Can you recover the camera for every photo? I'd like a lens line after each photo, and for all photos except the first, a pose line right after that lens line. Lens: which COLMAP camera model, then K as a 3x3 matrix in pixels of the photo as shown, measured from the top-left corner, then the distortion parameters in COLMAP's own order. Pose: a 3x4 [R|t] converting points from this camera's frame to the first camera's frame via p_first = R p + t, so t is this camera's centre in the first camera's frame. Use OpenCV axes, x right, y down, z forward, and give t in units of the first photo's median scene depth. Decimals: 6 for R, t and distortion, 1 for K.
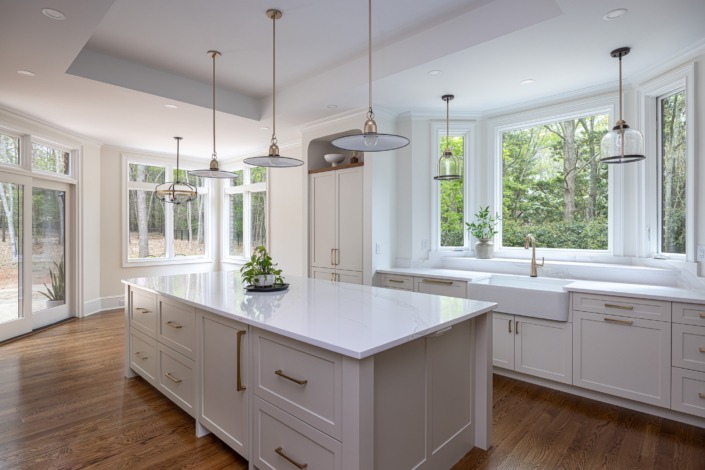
lens RADIAL K [[347.6, 0, 354.7], [0, 347.6, 230.2], [0, 0, 1]] dist [-0.002356, 0.000064]
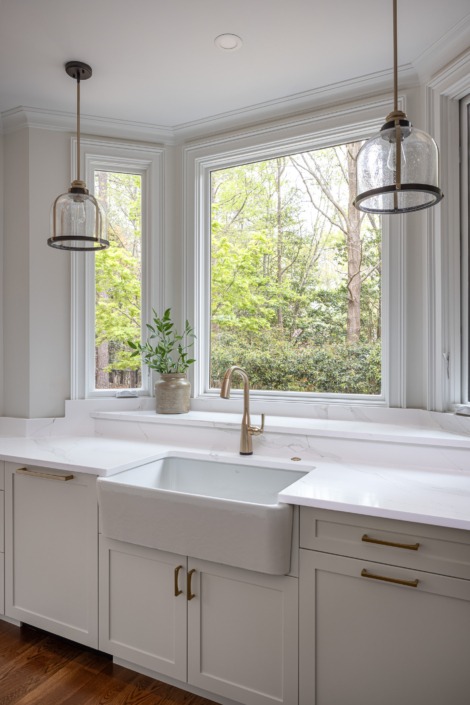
lens RADIAL K [[436.7, 0, 235.0], [0, 436.7, 352.5], [0, 0, 1]] dist [-0.004244, -0.001792]
pose [[0.965339, 0.000244, 0.260999, 0.119039], [0.000483, 0.999996, -0.002721, -0.001938], [-0.260999, 0.002753, 0.965335, 0.145470]]
